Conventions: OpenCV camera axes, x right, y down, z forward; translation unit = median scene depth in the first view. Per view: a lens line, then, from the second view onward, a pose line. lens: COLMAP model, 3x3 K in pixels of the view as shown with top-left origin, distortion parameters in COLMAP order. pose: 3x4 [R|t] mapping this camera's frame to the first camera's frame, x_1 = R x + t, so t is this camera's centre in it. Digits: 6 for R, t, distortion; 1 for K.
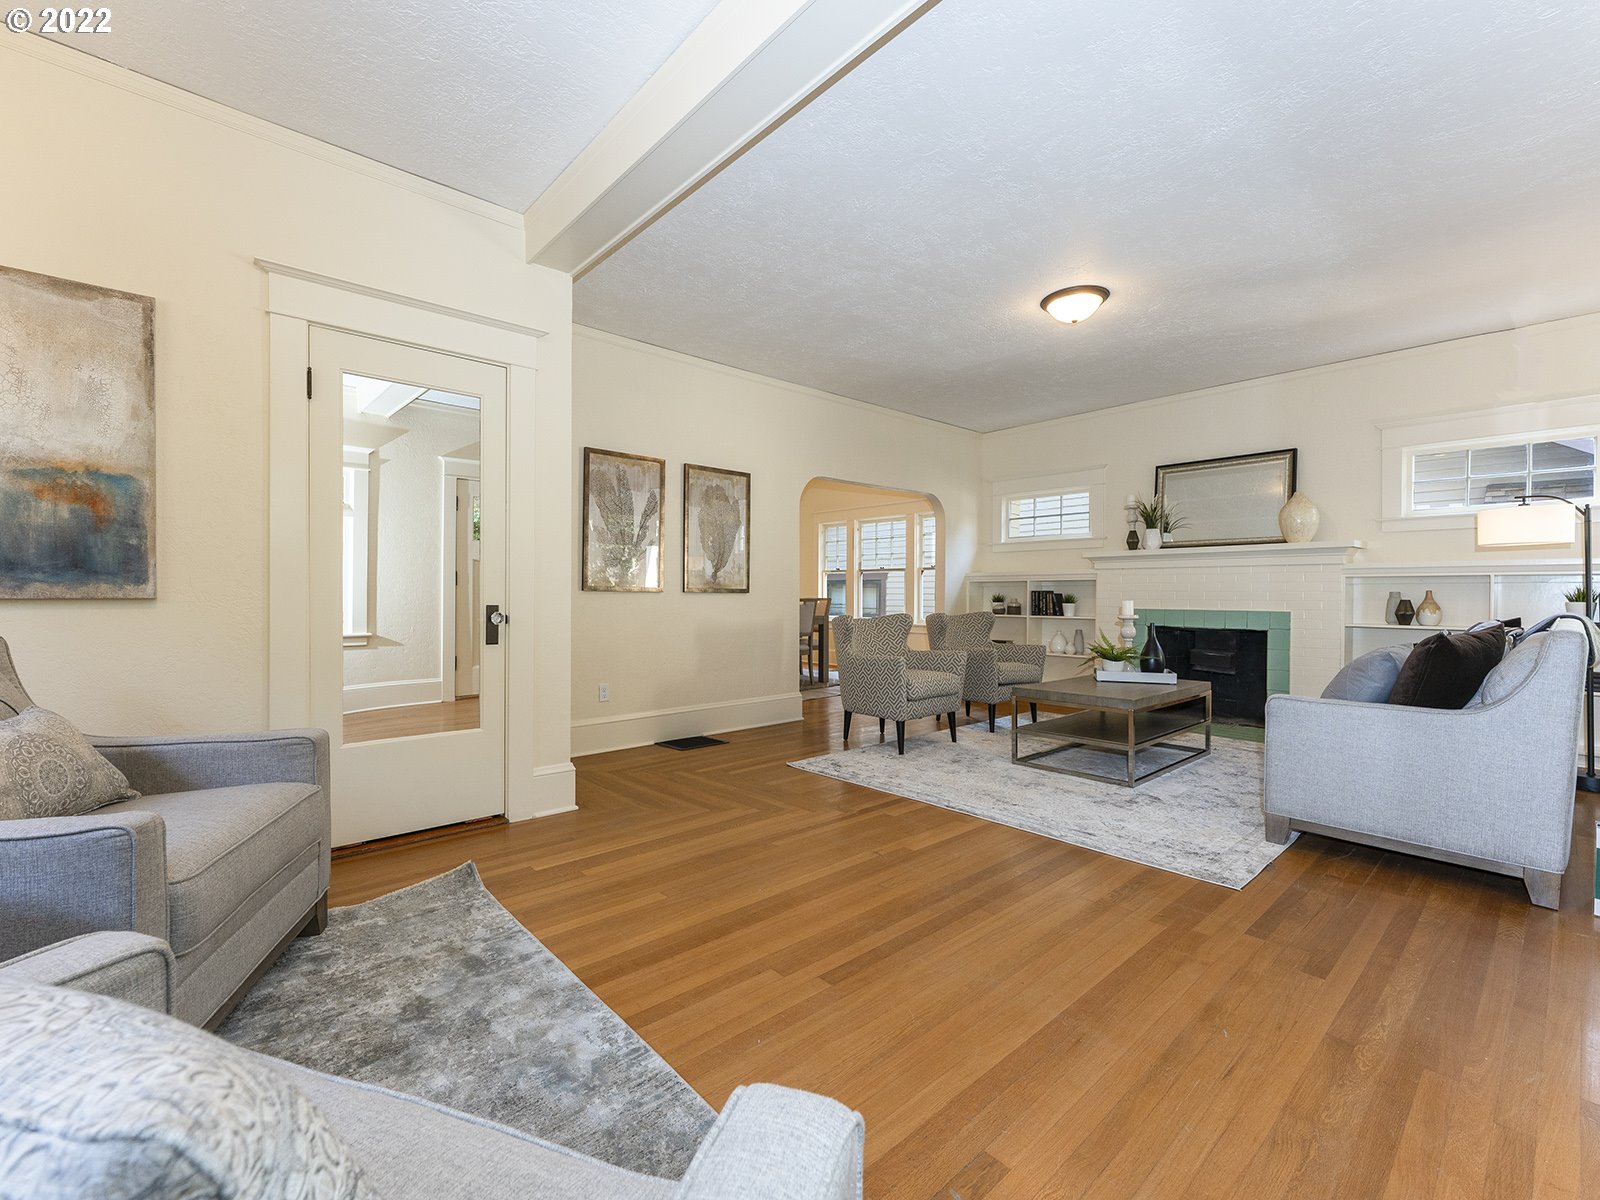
lens RADIAL K [[716.9, 0, 795.6], [0, 716.9, 593.3], [0, 0, 1]] dist [0.000888, -0.000851]
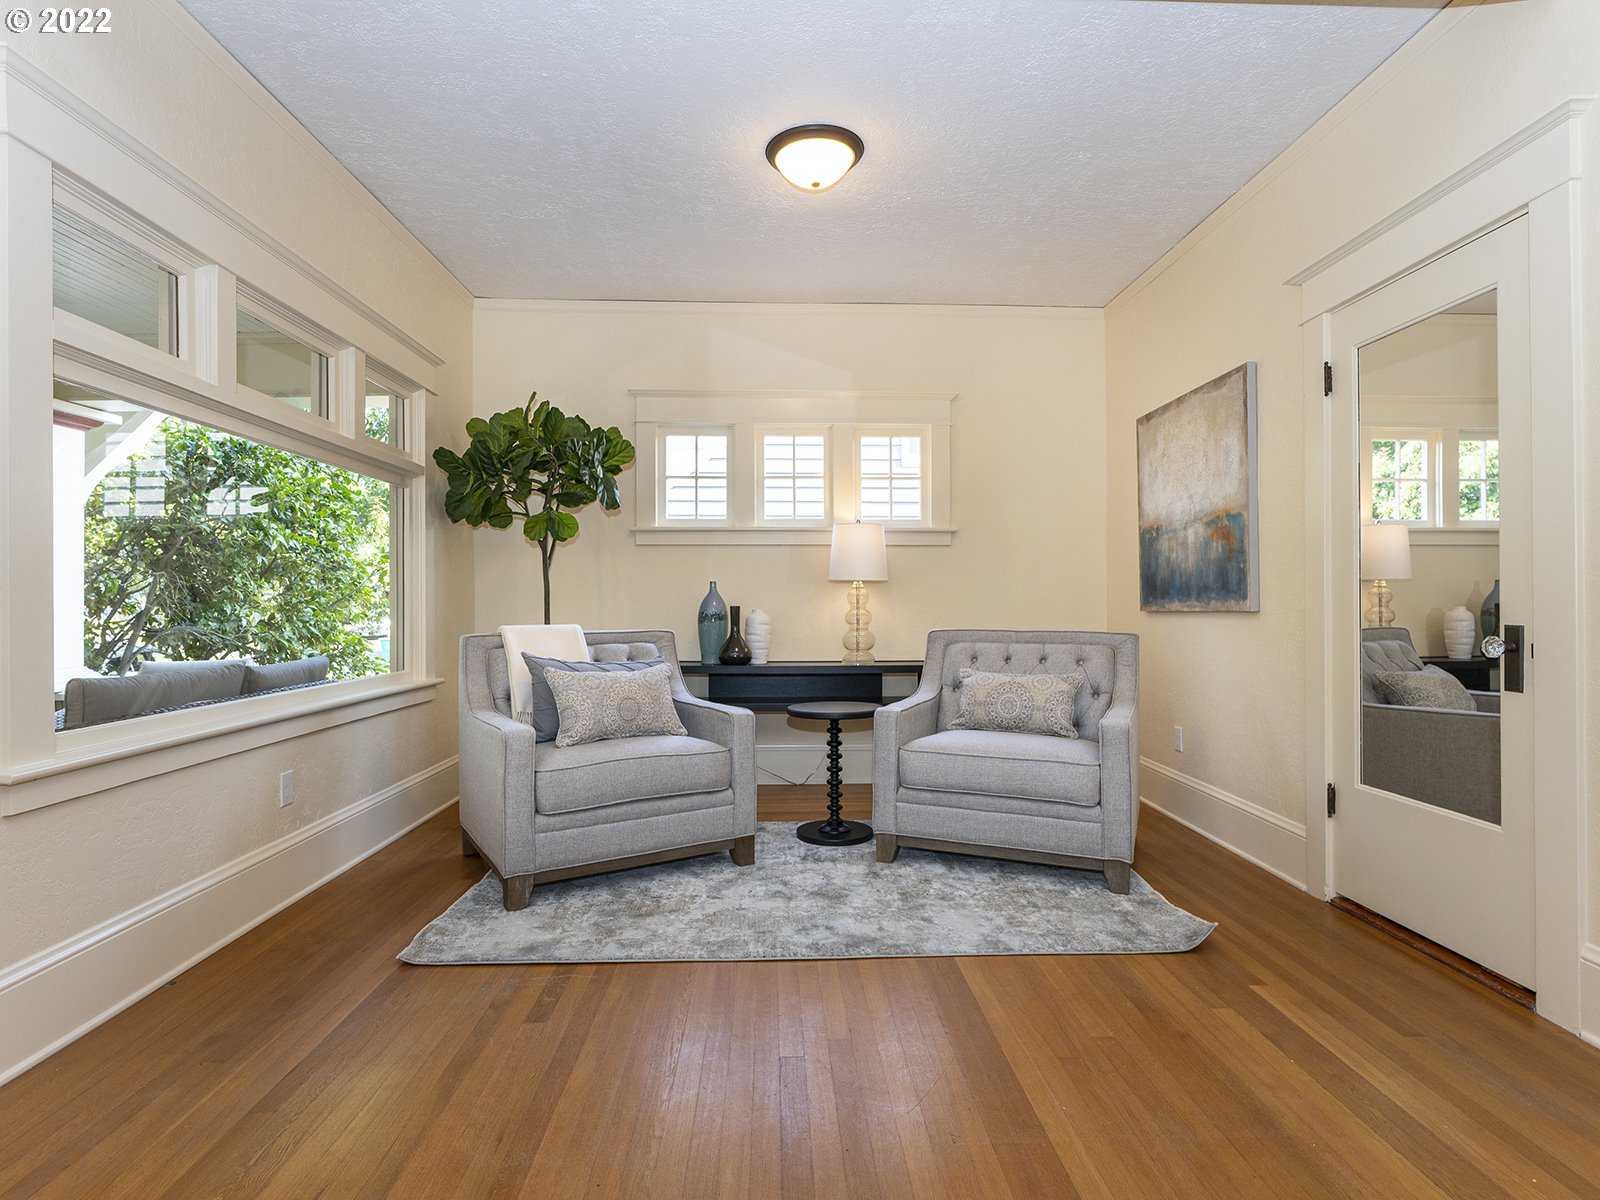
lens RADIAL K [[754.2, 0, 773.8], [0, 754.2, 602.3], [0, 0, 1]] dist [-0.003776, 0.000105]
pose [[-0.656921, -0.009806, -0.753895, 0.314285], [-0.000774, 0.999924, -0.012331, 0.004446], [0.753959, -0.007517, -0.656879, 0.670104]]
